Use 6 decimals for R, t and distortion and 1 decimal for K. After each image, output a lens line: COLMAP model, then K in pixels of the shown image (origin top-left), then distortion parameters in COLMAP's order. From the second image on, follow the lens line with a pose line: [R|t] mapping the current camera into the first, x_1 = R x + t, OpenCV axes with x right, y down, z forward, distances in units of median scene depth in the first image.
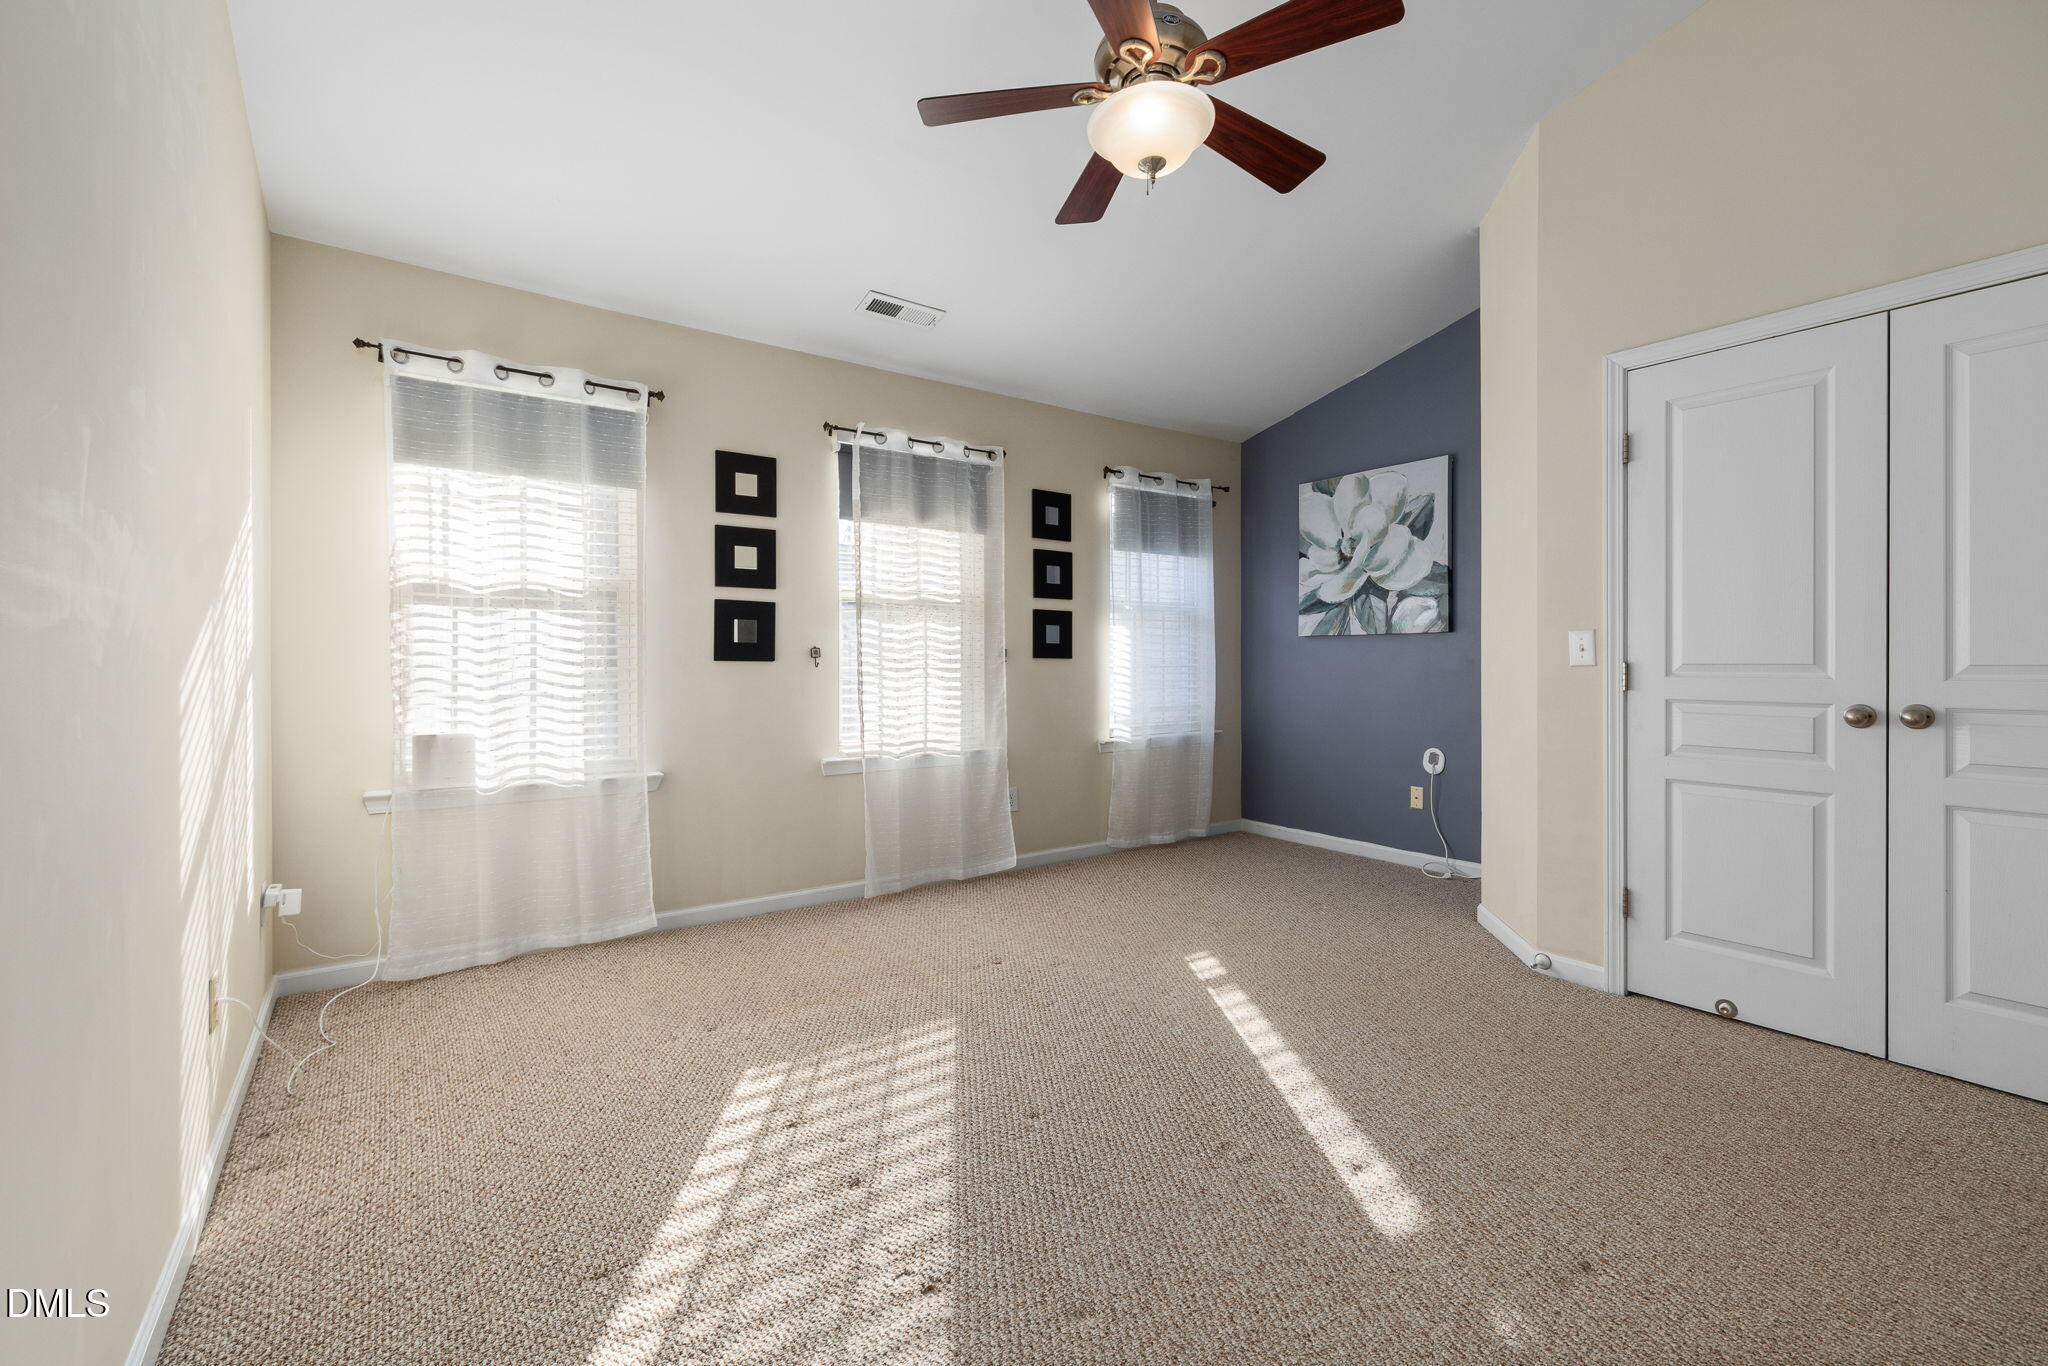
lens RADIAL K [[860.1, 0, 1013.9], [0, 860.1, 664.8], [0, 0, 1]] dist [-0.007763, 0.000506]
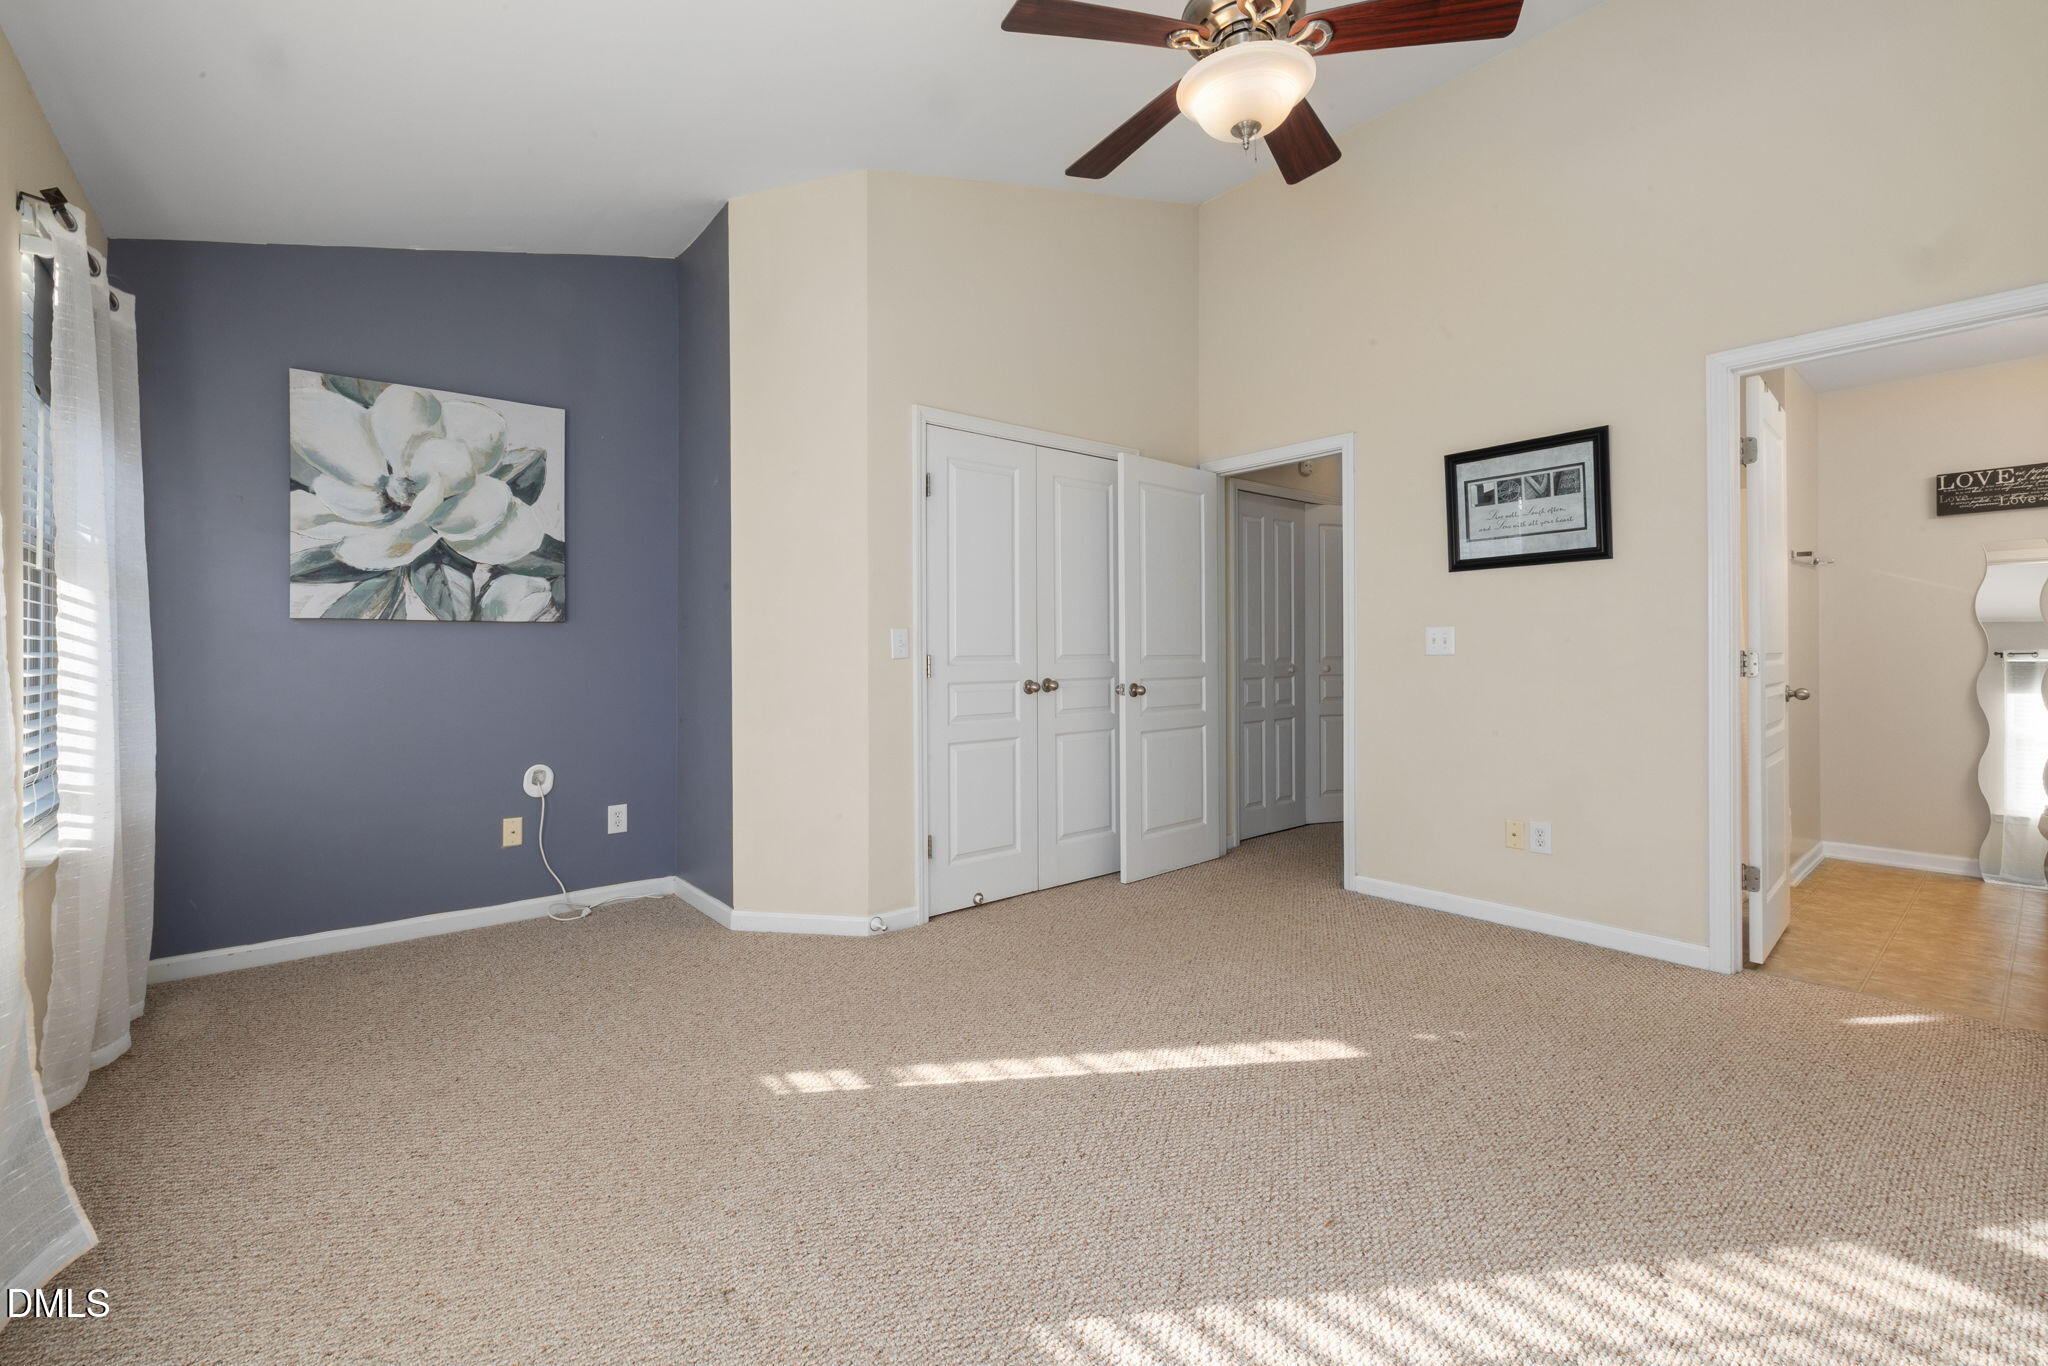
lens RADIAL K [[860.1, 0, 1018.7], [0, 860.1, 651.2], [0, 0, 1]] dist [-0.007763, 0.000506]
pose [[-0.067045, -0.000095, 0.997750, -0.347843], [0.011495, 0.999934, 0.000867, -0.005153], [-0.997684, 0.011528, -0.067039, 0.603941]]
